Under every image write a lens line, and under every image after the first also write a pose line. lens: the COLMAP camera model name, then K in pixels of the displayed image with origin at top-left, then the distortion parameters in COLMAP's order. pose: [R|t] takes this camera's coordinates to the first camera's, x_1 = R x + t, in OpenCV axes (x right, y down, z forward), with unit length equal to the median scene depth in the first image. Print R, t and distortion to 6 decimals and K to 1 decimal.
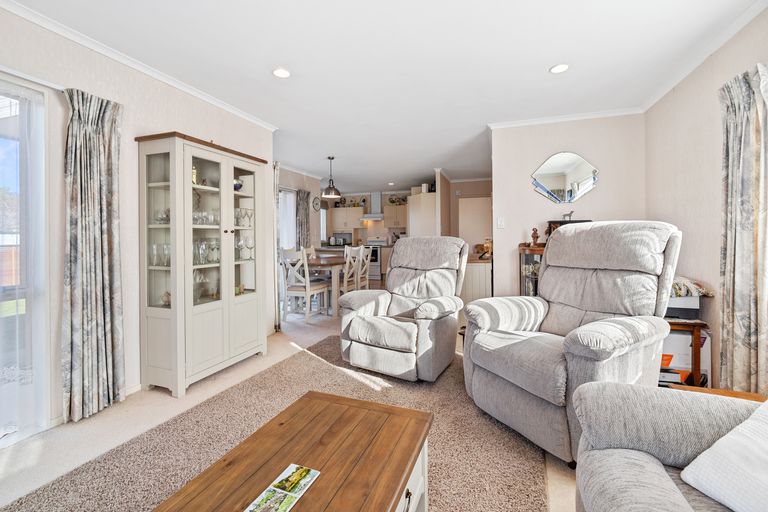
lens RADIAL K [[344.0, 0, 381.1], [0, 344.0, 251.3], [0, 0, 1]] dist [-0.001990, -0.000007]
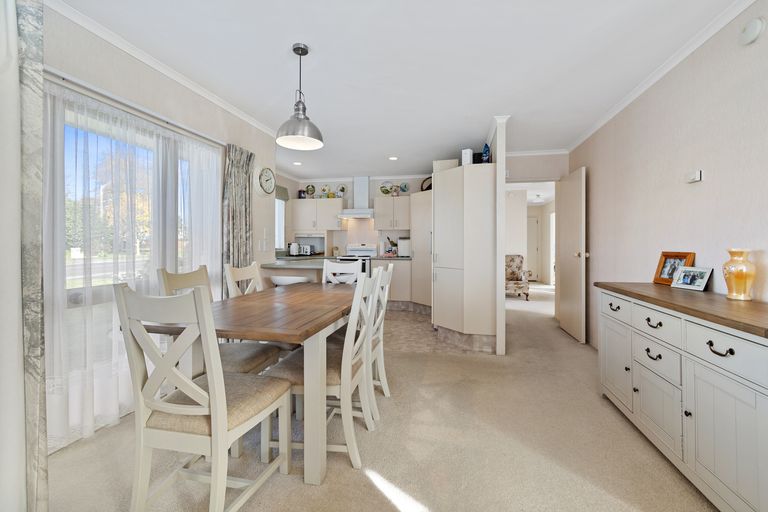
lens RADIAL K [[344.0, 0, 388.4], [0, 344.0, 250.8], [0, 0, 1]] dist [-0.001990, -0.000007]
pose [[0.990268, 0.006699, 0.139010, -0.057154], [-0.003524, 0.999727, -0.023077, -0.012897], [-0.139127, 0.022363, 0.990022, 0.342845]]
